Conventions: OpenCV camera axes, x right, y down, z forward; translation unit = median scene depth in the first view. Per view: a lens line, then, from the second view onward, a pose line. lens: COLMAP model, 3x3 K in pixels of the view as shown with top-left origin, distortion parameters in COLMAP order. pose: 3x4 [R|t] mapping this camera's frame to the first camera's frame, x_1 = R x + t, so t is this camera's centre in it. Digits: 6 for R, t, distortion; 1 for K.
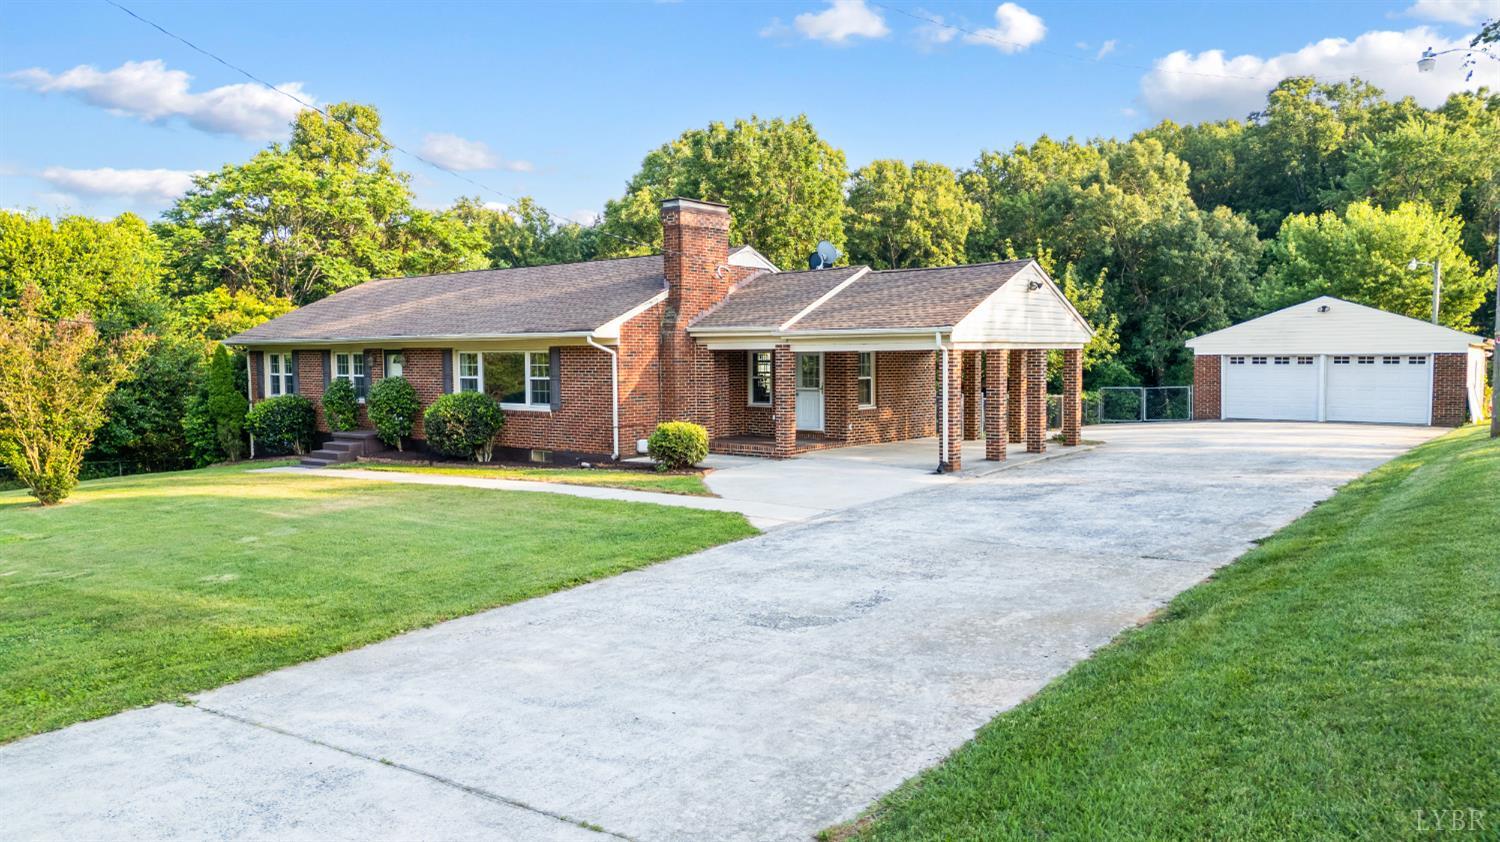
lens RADIAL K [[1054.8, 0, 746.4], [0, 1054.8, 417.6], [0, 0, 1]] dist [0.059998, -0.053890]
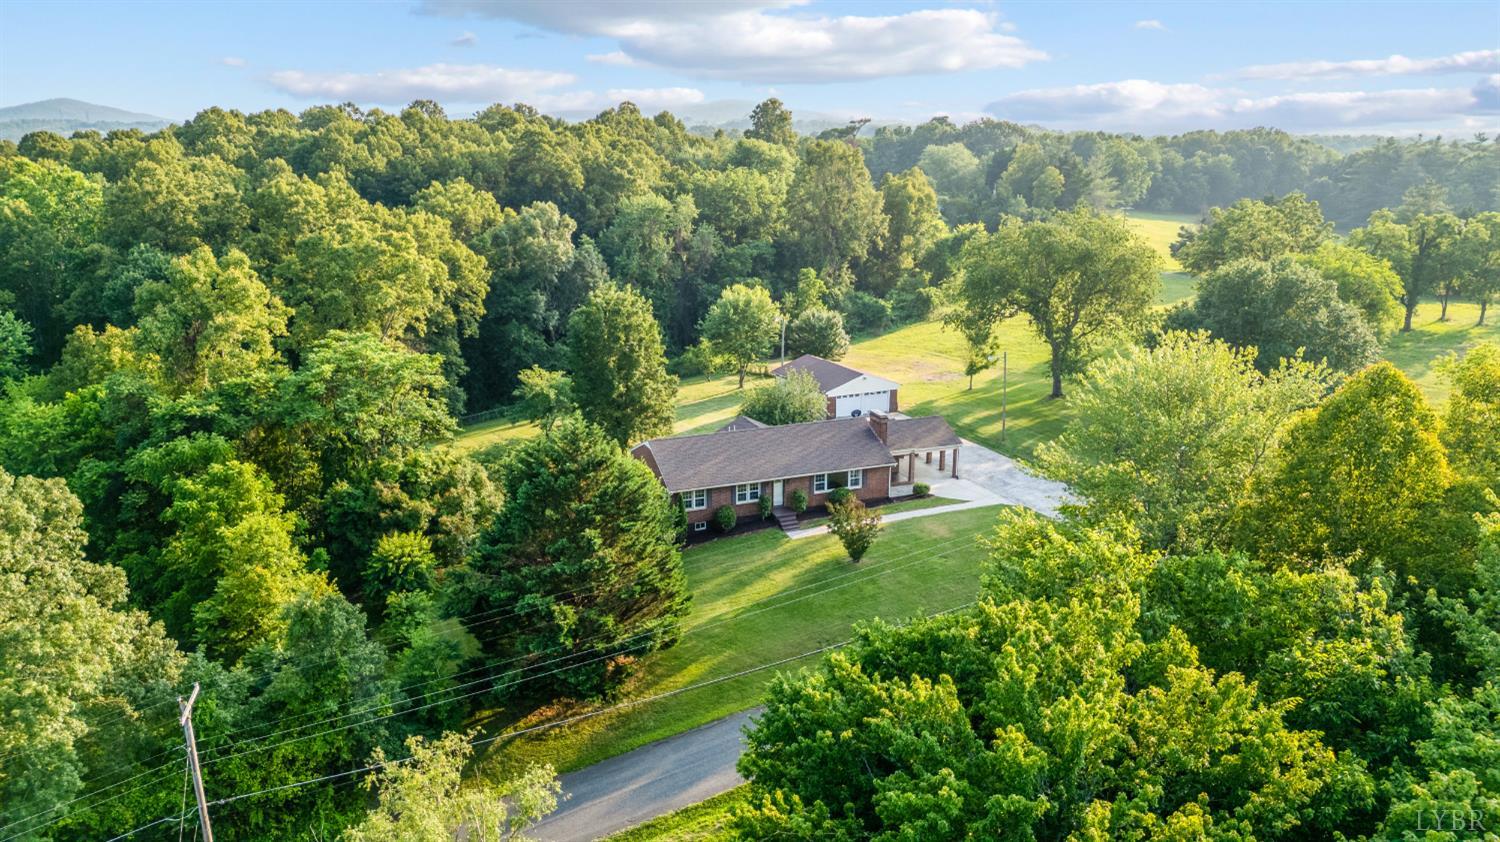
lens RADIAL K [[1054.8, 0, 750.4], [0, 1054.8, 430.8], [0, 0, 1]] dist [0.059998, -0.053890]
pose [[0.469102, -0.229575, 0.852783, -2.173204], [0.047733, 0.970801, 0.235089, -0.673492], [-0.881853, -0.069575, 0.466363, -0.104121]]
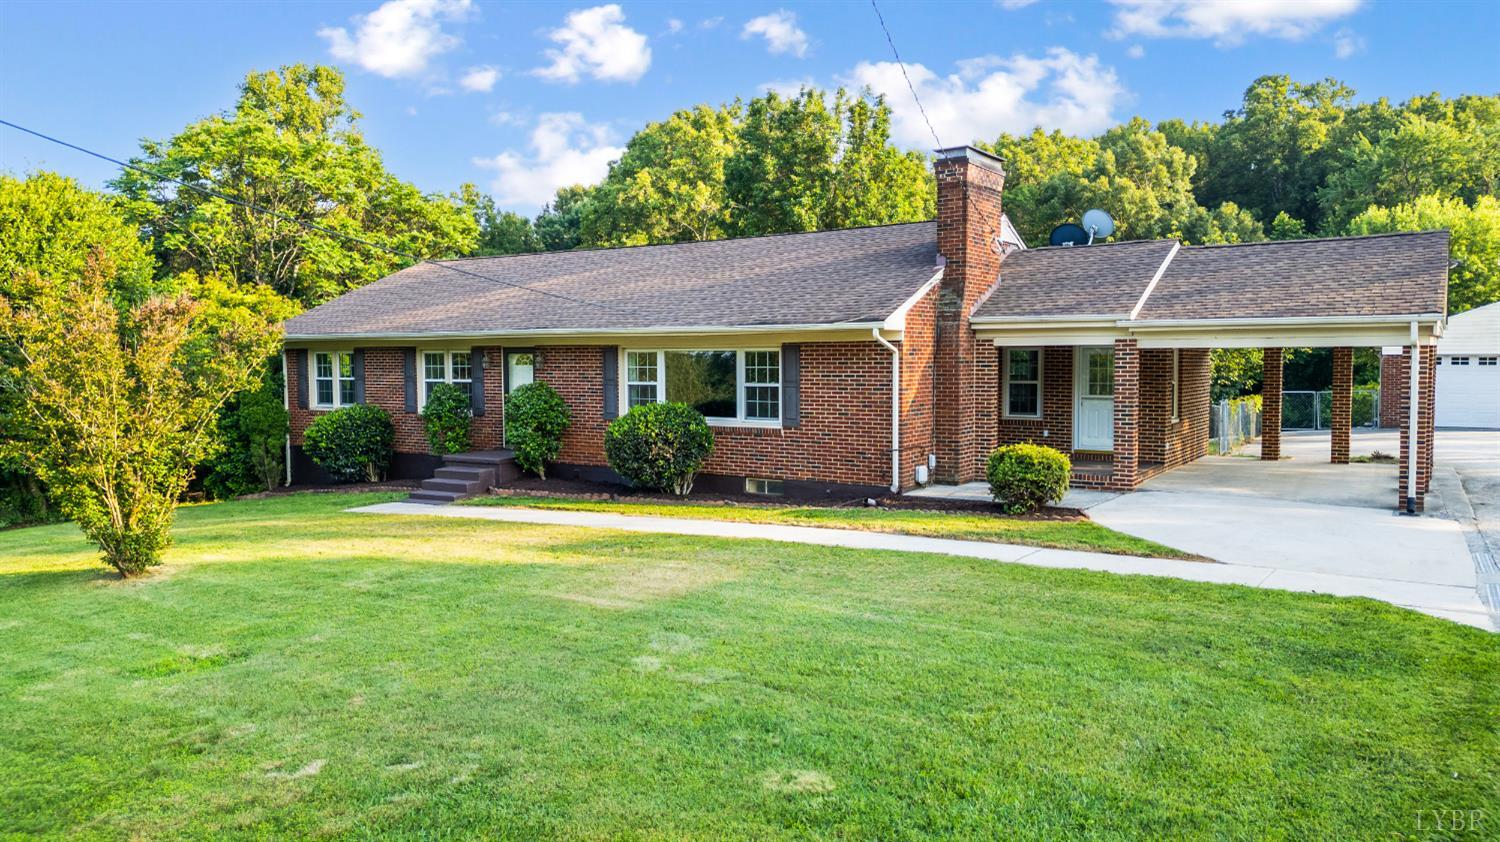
lens RADIAL K [[1054.8, 0, 745.8], [0, 1054.8, 415.3], [0, 0, 1]] dist [0.059998, -0.053890]
pose [[0.994339, -0.004935, 0.106139, -0.215845], [0.005209, 0.999984, -0.002298, -0.010084], [-0.106126, 0.002837, 0.994349, 0.186657]]
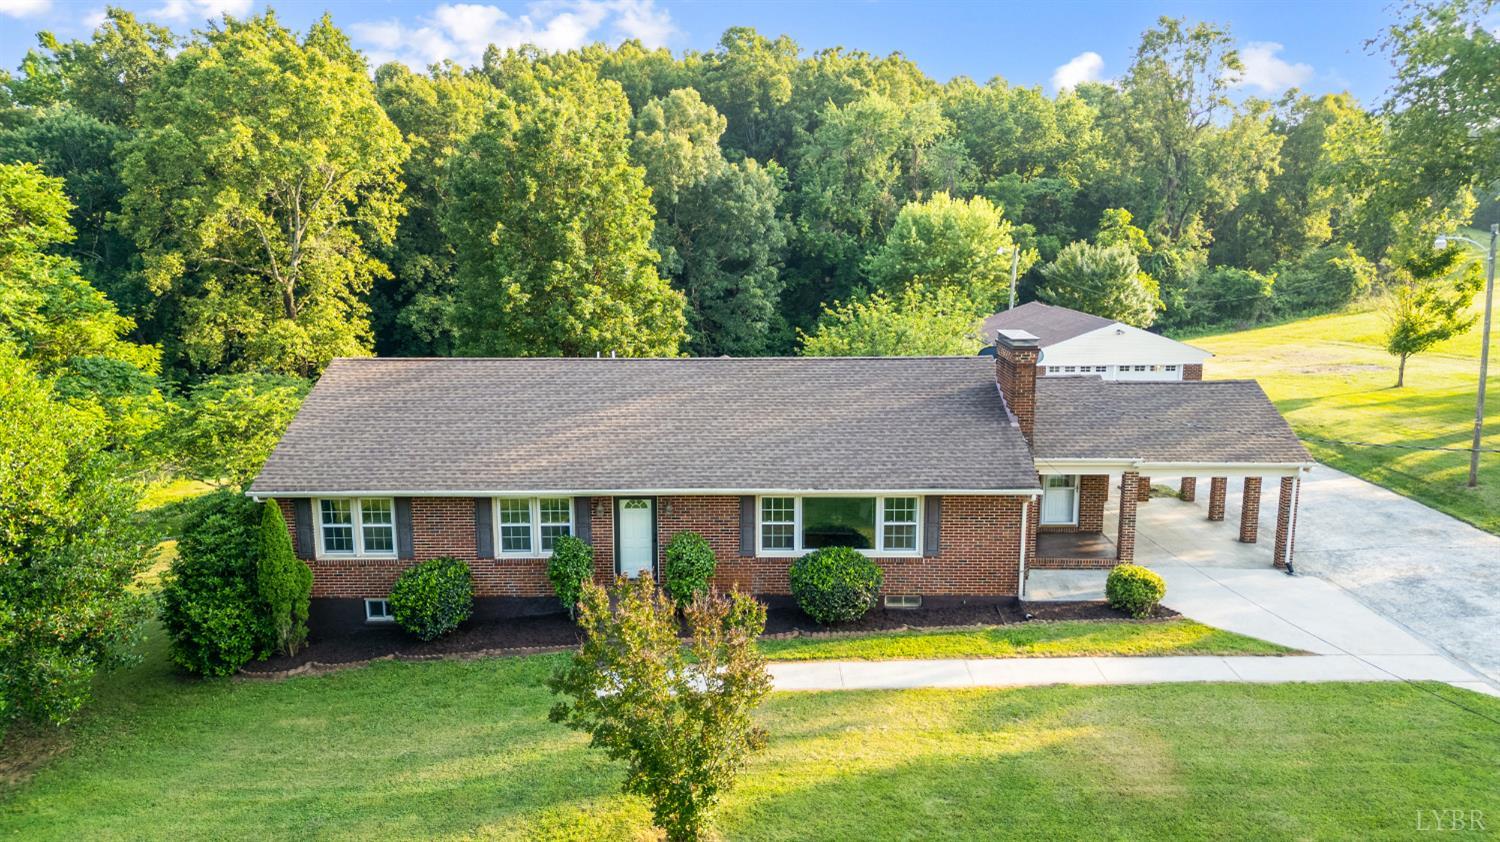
lens RADIAL K [[1054.8, 0, 750.3], [0, 1054.8, 423.0], [0, 0, 1]] dist [0.059998, -0.053890]
pose [[0.765762, -0.123786, 0.631099, -0.672299], [0.033975, 0.987718, 0.152510, -0.209395], [-0.642226, -0.095345, 0.760562, 0.275622]]
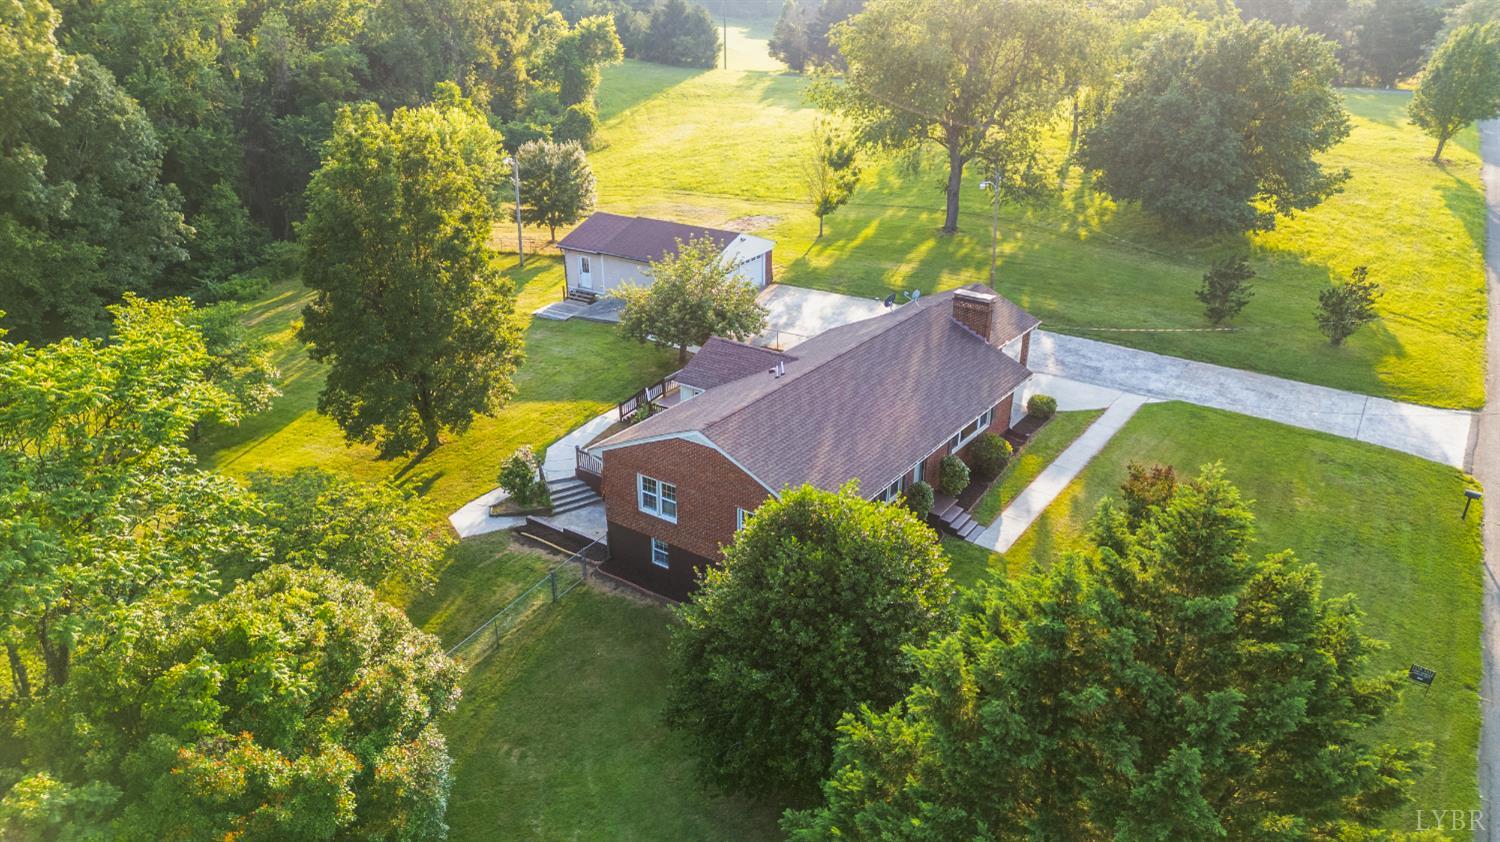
lens RADIAL K [[1054.8, 0, 748.0], [0, 1054.8, 423.2], [0, 0, 1]] dist [0.059998, -0.053890]
pose [[-0.082073, -0.398109, 0.913659, -1.357074], [0.051303, 0.913849, 0.402800, -0.573286], [-0.995305, 0.079932, -0.054578, 1.133899]]
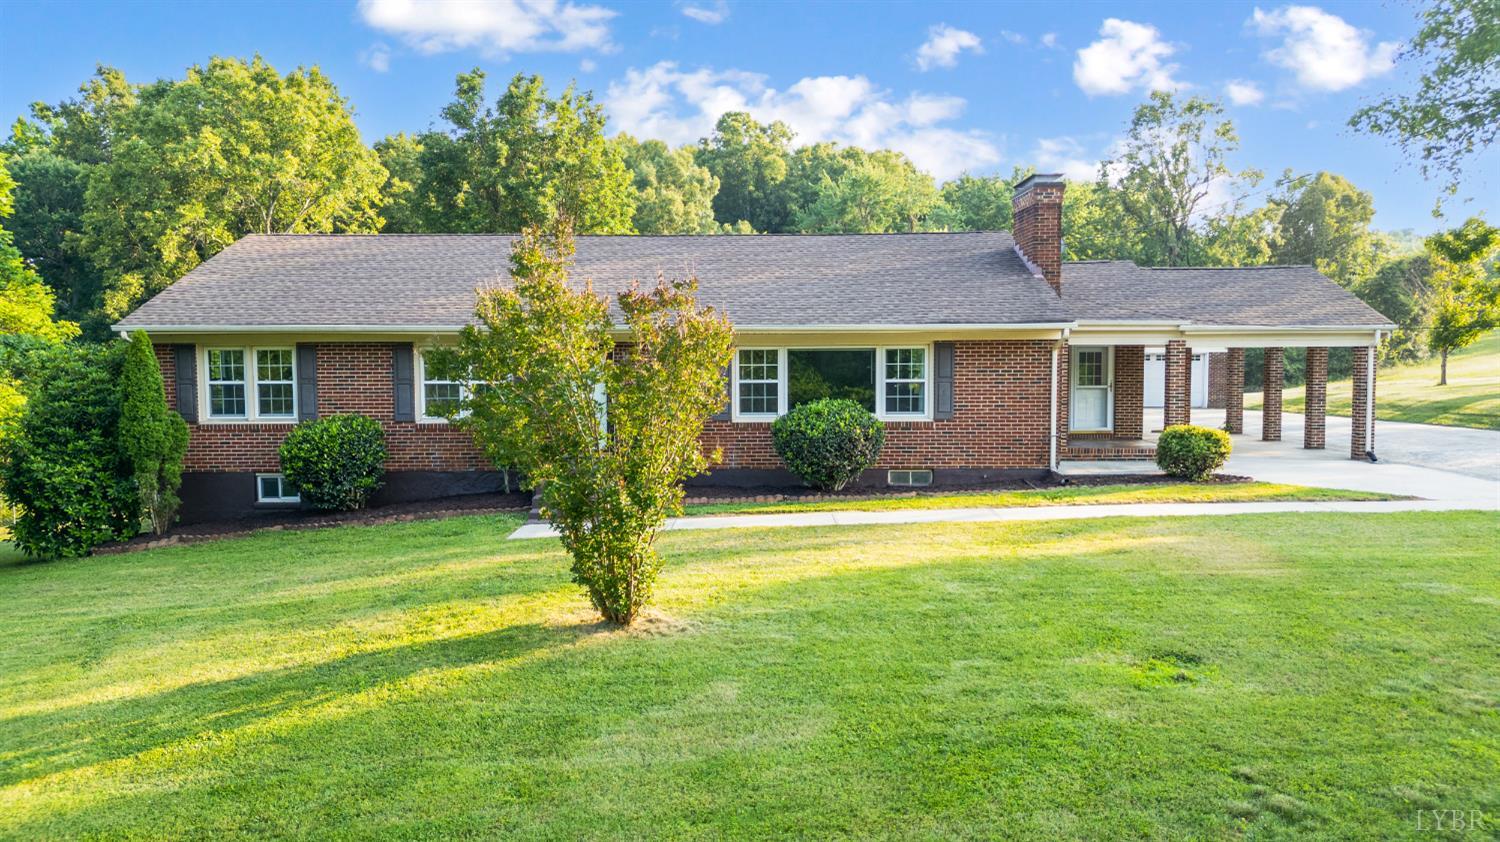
lens RADIAL K [[1054.8, 0, 750.2], [0, 1054.8, 422.8], [0, 0, 1]] dist [0.059998, -0.053890]
pose [[0.765836, -0.039728, 0.641808, -0.600813], [0.036153, 0.999171, 0.018709, -0.018302], [-0.642019, 0.008876, 0.766637, 0.348612]]
